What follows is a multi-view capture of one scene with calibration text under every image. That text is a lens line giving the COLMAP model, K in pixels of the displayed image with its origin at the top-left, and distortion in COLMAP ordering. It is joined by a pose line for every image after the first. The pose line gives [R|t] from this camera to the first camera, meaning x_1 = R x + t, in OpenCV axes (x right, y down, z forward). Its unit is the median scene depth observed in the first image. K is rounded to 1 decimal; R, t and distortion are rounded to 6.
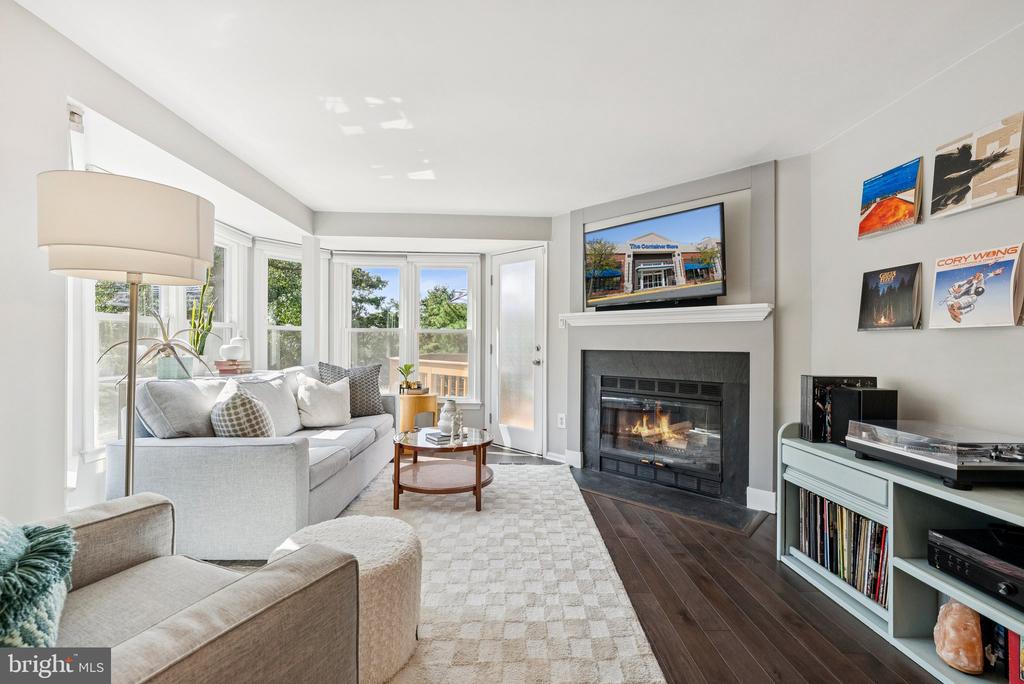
lens RADIAL K [[444.4, 0, 509.4], [0, 444.4, 339.0], [0, 0, 1]] dist [0.002459, 0.000117]
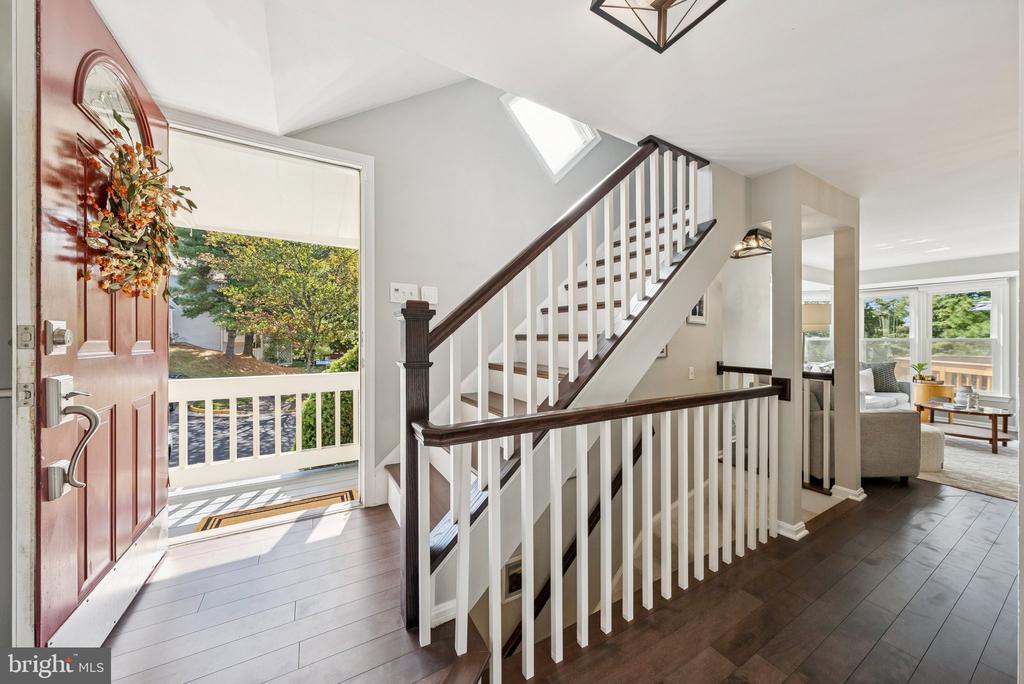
lens RADIAL K [[347.0, 0, 504.3], [0, 347.0, 338.8], [0, 0, 1]] dist [0.000472, 0.000113]
pose [[0.479789, -0.003802, -0.877375, 0.166730], [0.005244, 0.999985, -0.001465, -0.040971], [0.877368, -0.003898, 0.479802, -1.062746]]
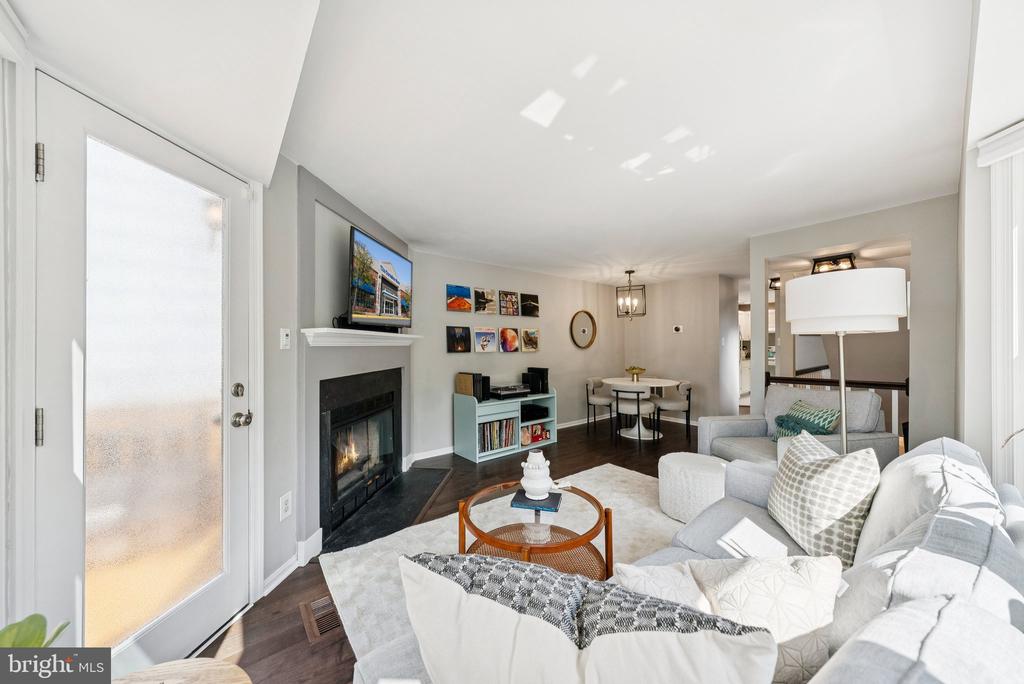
lens RADIAL K [[347.0, 0, 510.2], [0, 347.0, 346.1], [0, 0, 1]] dist [0.000472, 0.000113]
pose [[-0.613028, 0.004399, 0.790049, -0.537689], [0.002180, 0.999990, -0.003876, -0.032319], [-0.790058, -0.000654, -0.613031, 1.303021]]
